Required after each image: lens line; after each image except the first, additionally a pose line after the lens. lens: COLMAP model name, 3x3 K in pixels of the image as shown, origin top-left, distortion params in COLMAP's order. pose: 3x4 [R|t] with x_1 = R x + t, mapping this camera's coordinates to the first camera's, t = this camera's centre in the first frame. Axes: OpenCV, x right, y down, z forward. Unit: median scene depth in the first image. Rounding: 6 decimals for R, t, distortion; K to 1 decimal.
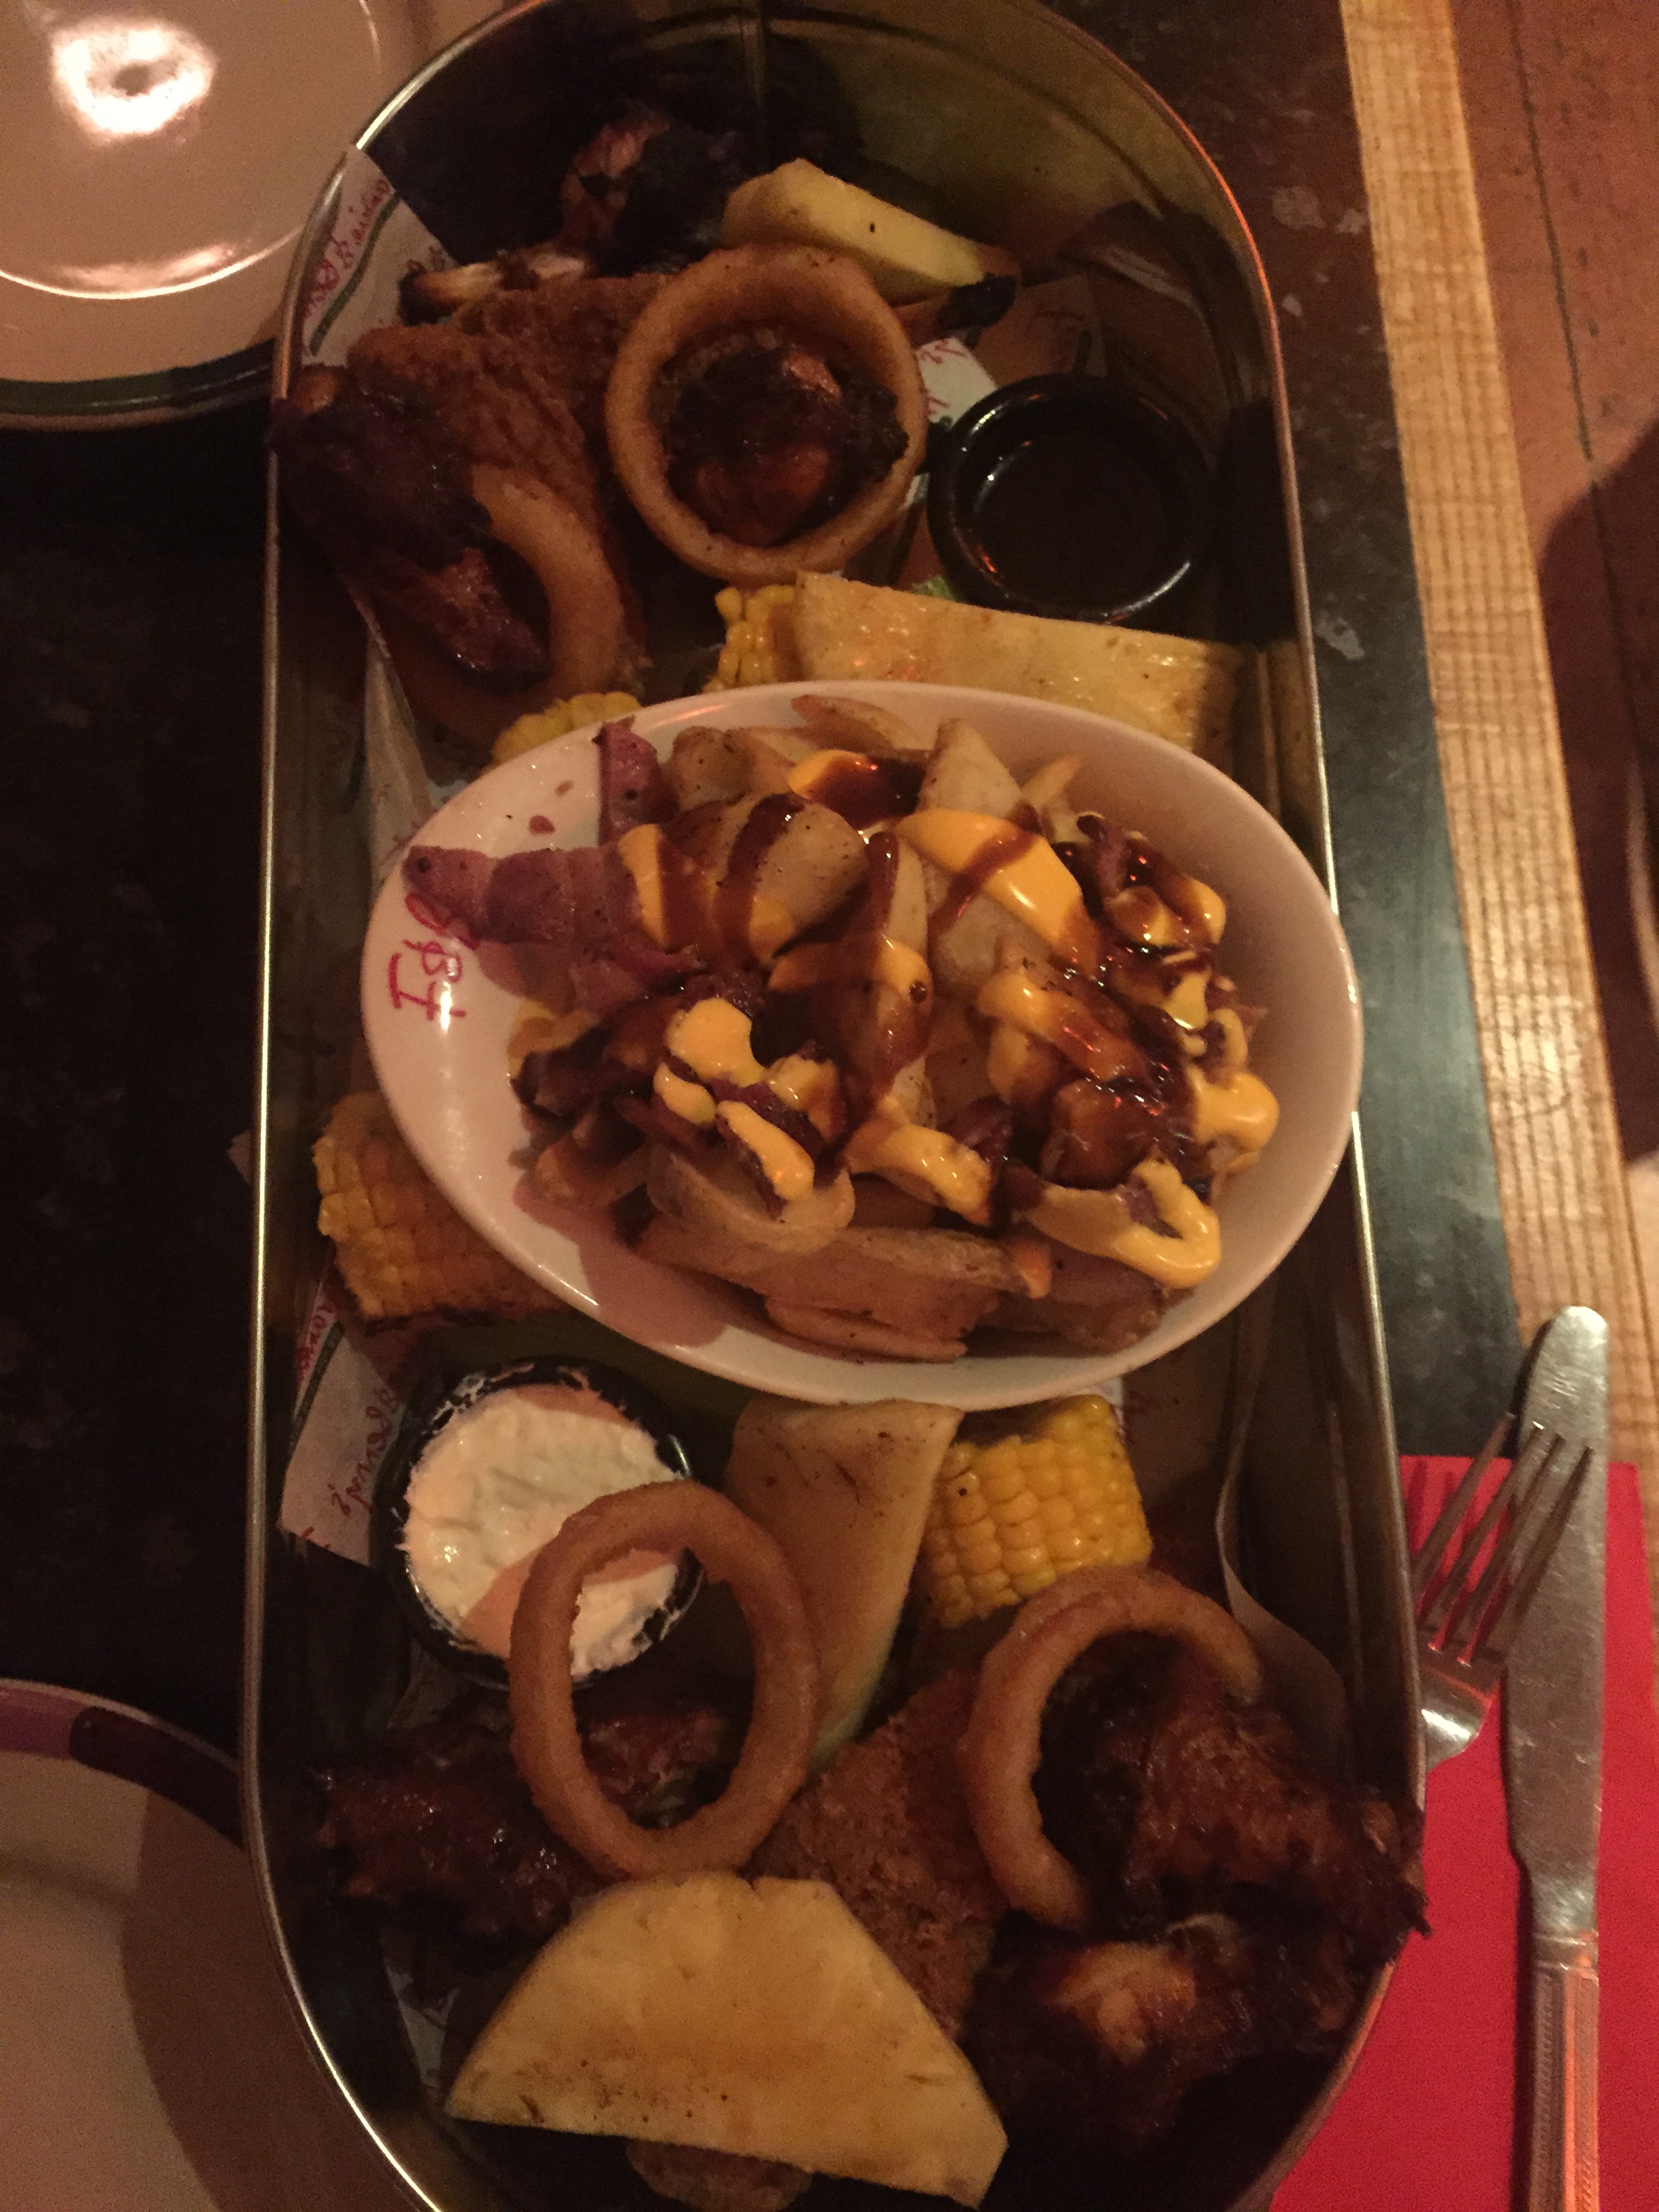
lens RADIAL K [[2106.9, 0, 761.6], [0, 2106.9, 1165.0], [0, 0, 1]] dist [0.091207, -0.165168]
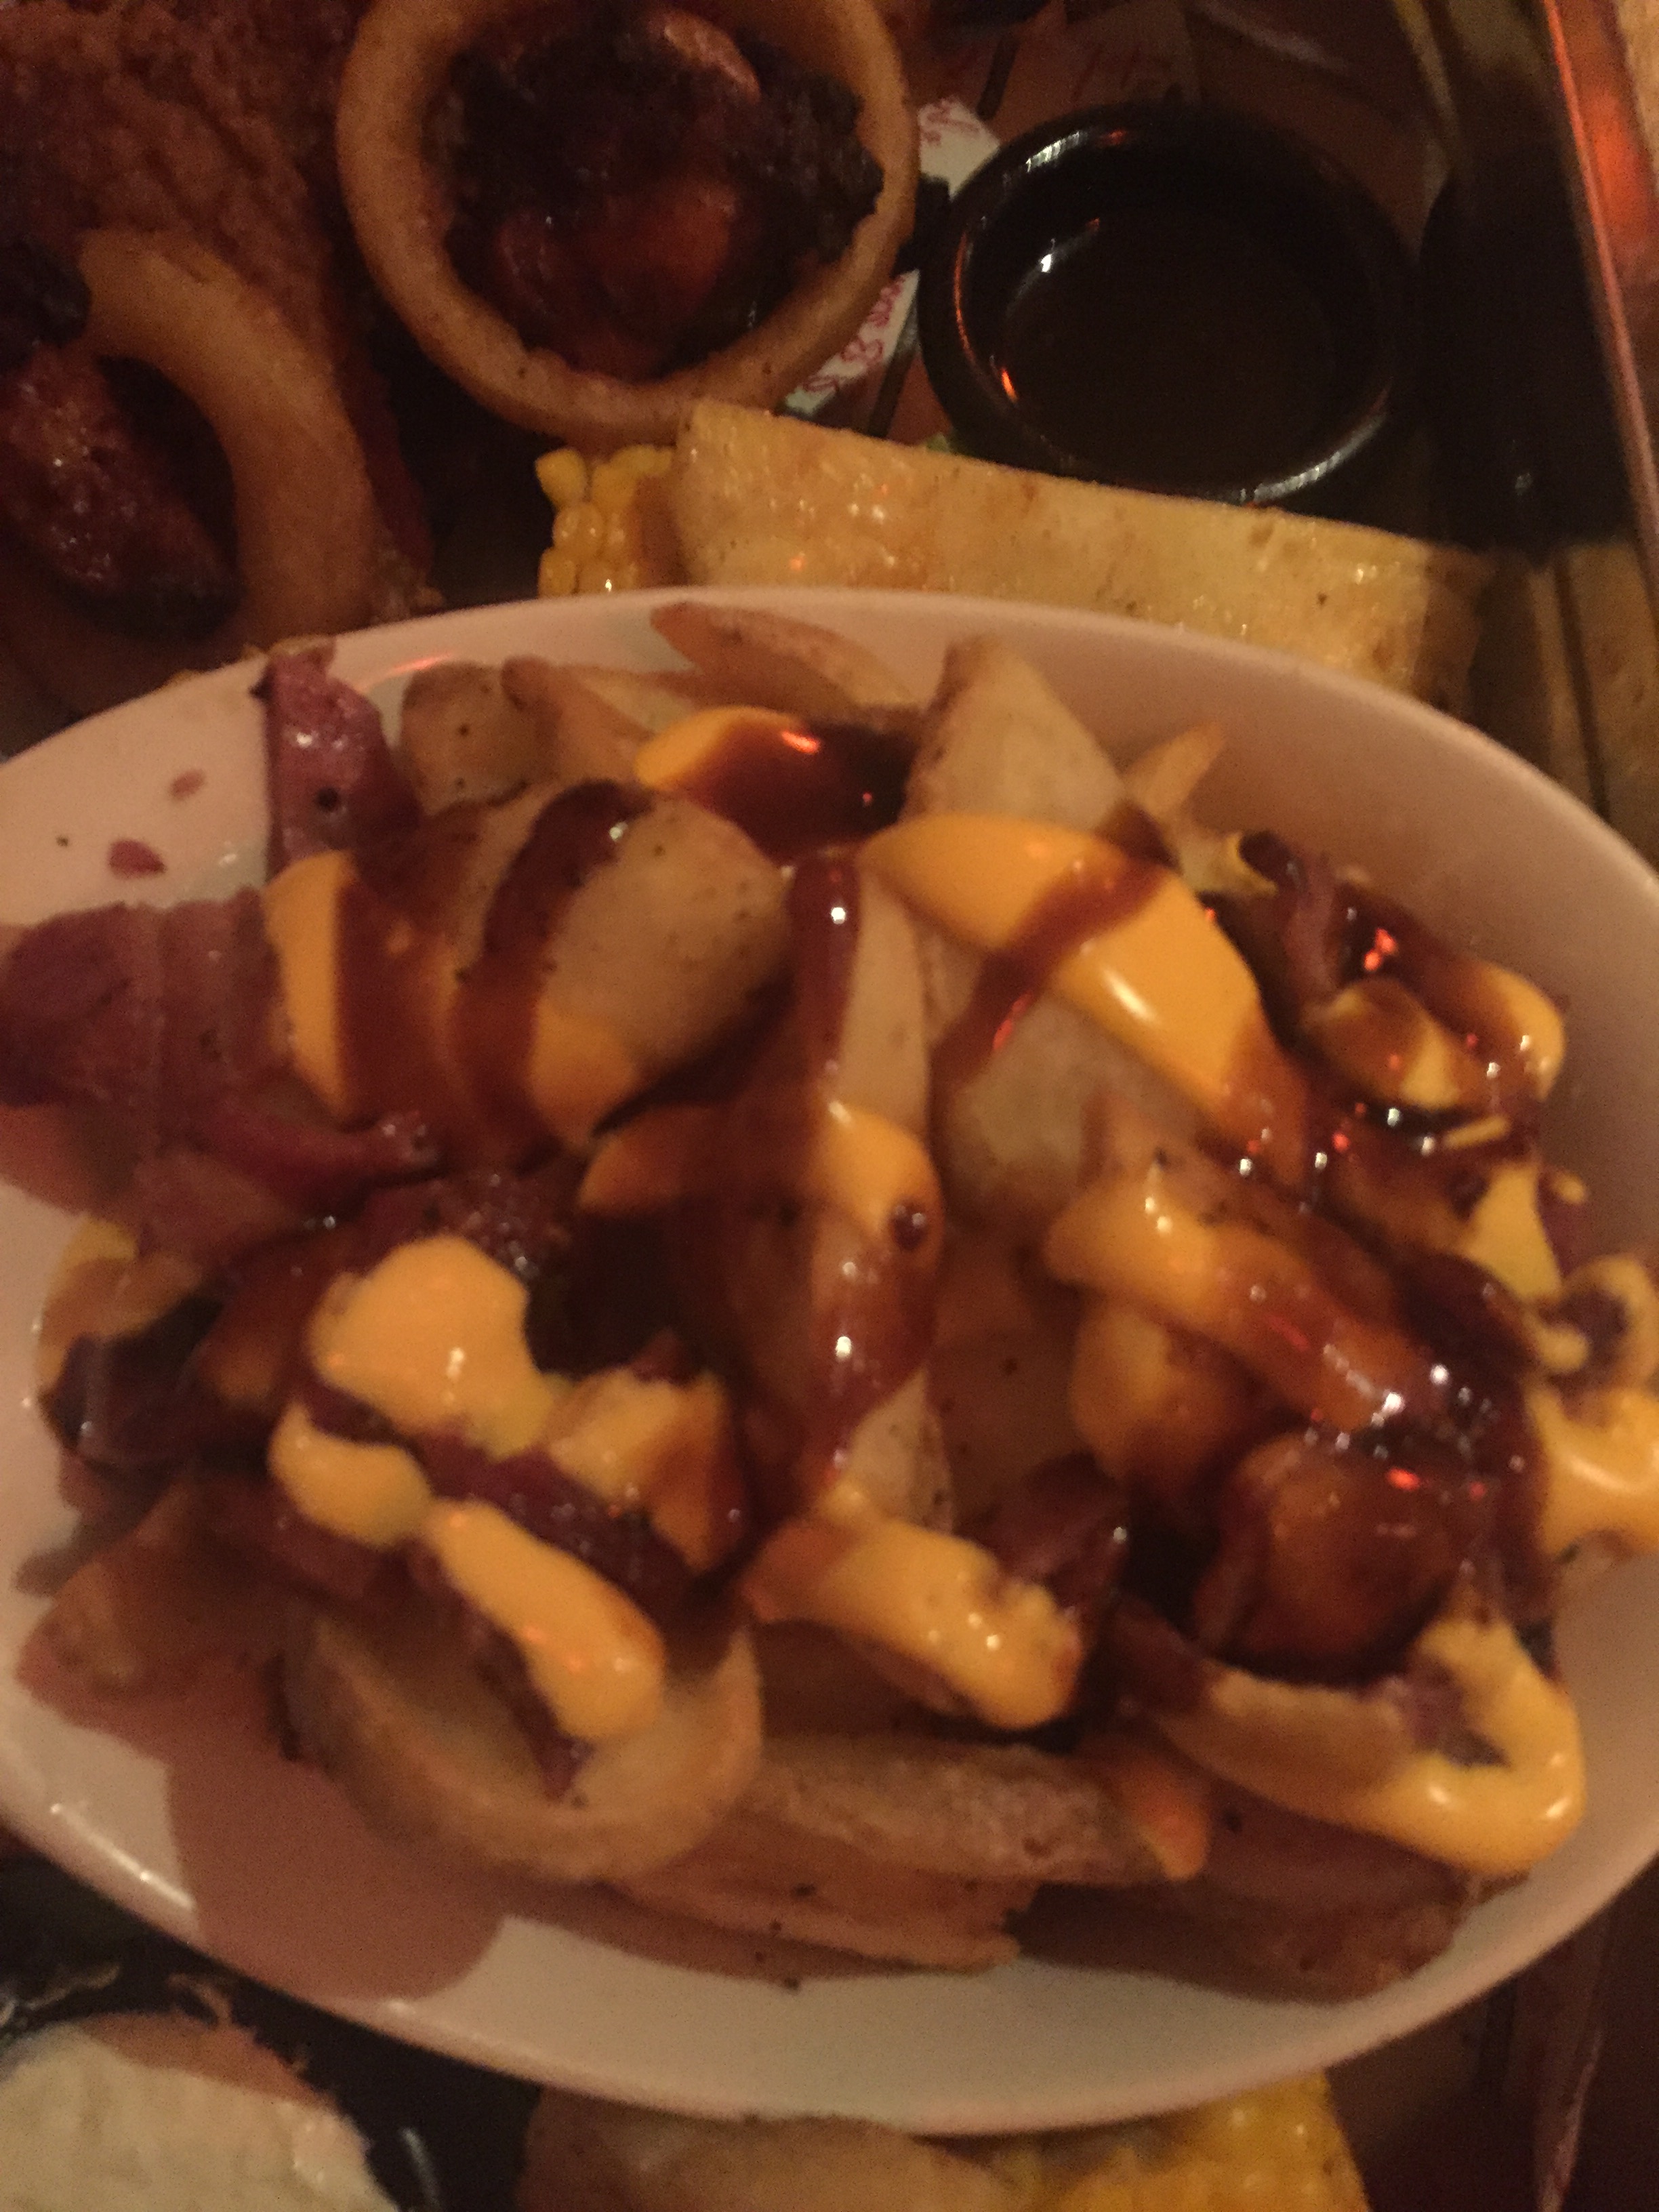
lens RADIAL K [[2106.9, 0, 761.6], [0, 2106.9, 1165.0], [0, 0, 1]] dist [0.091207, -0.165168]
pose [[0.999985, -0.003902, 0.003960, 0.039913], [0.004089, 0.998813, -0.048529, -0.068750], [-0.003766, 0.048545, 0.998814, 0.535194]]
